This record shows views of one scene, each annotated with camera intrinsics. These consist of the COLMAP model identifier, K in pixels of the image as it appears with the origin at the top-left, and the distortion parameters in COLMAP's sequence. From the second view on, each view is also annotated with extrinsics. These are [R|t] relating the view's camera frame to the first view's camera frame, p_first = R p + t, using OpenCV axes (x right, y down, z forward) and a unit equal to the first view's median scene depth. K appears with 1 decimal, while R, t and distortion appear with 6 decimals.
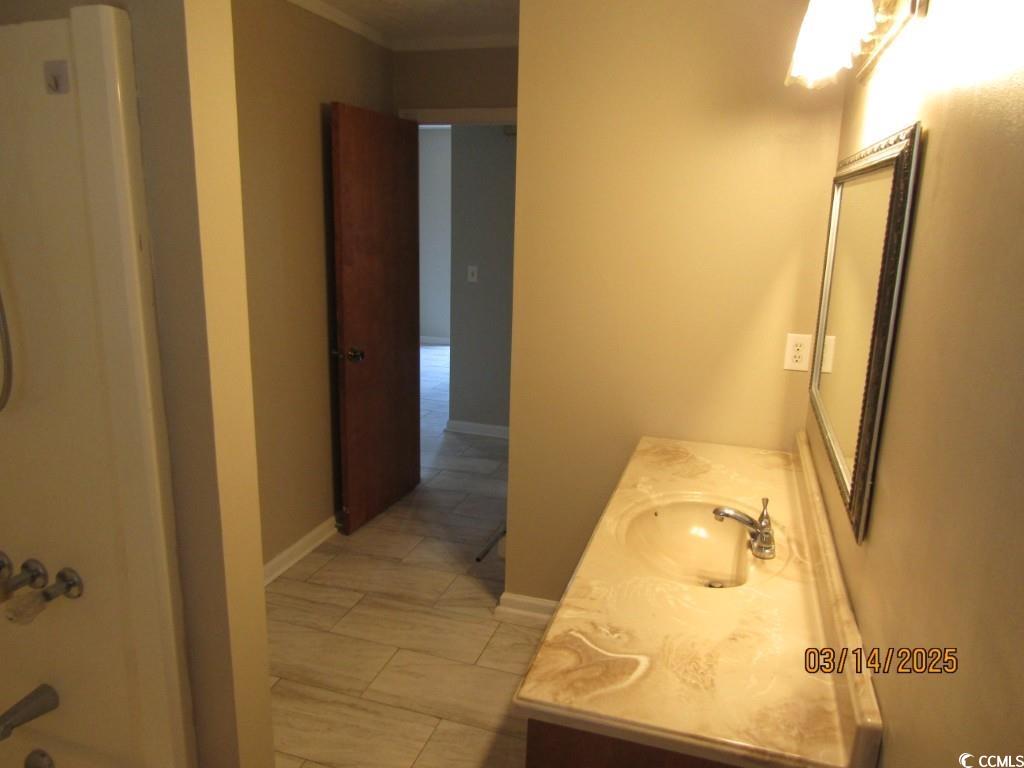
lens RADIAL K [[718.9, 0, 513.1], [0, 718.9, 389.0], [0, 0, 1]] dist [-0.022046, 0.007284]
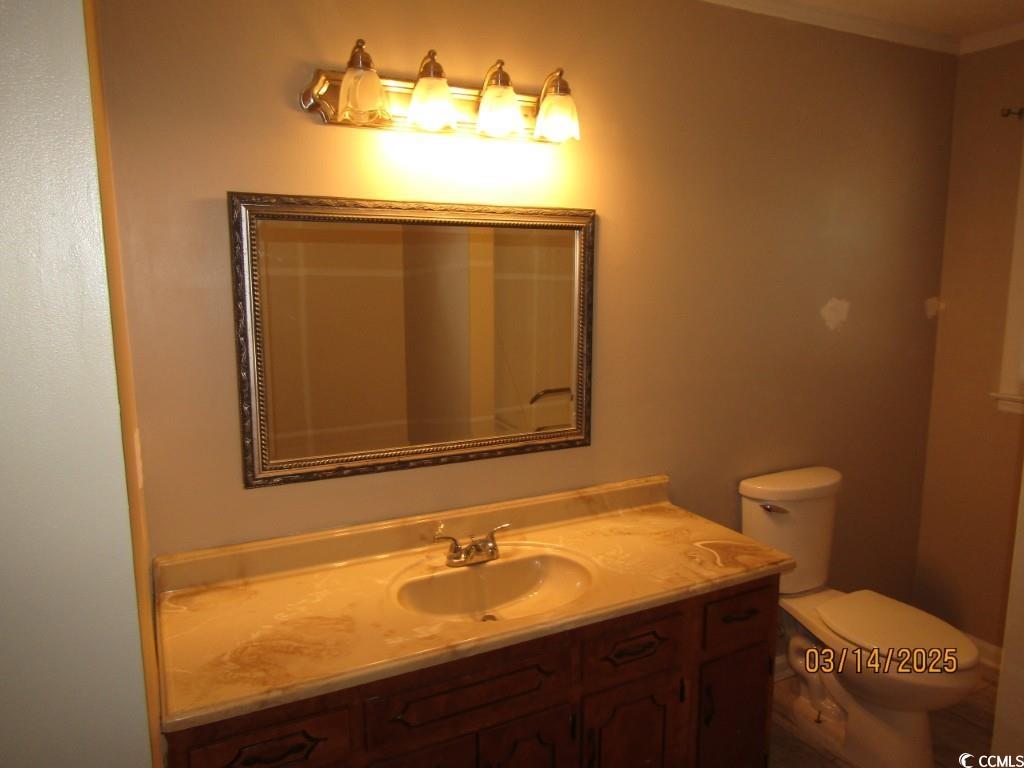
lens RADIAL K [[718.9, 0, 513.1], [0, 718.9, 389.0], [0, 0, 1]] dist [-0.022046, 0.007284]
pose [[-0.710218, -0.129249, 0.692015, -0.343628], [0.157347, 0.928989, 0.334996, -0.313446], [-0.686172, 0.346807, -0.639448, 1.311999]]
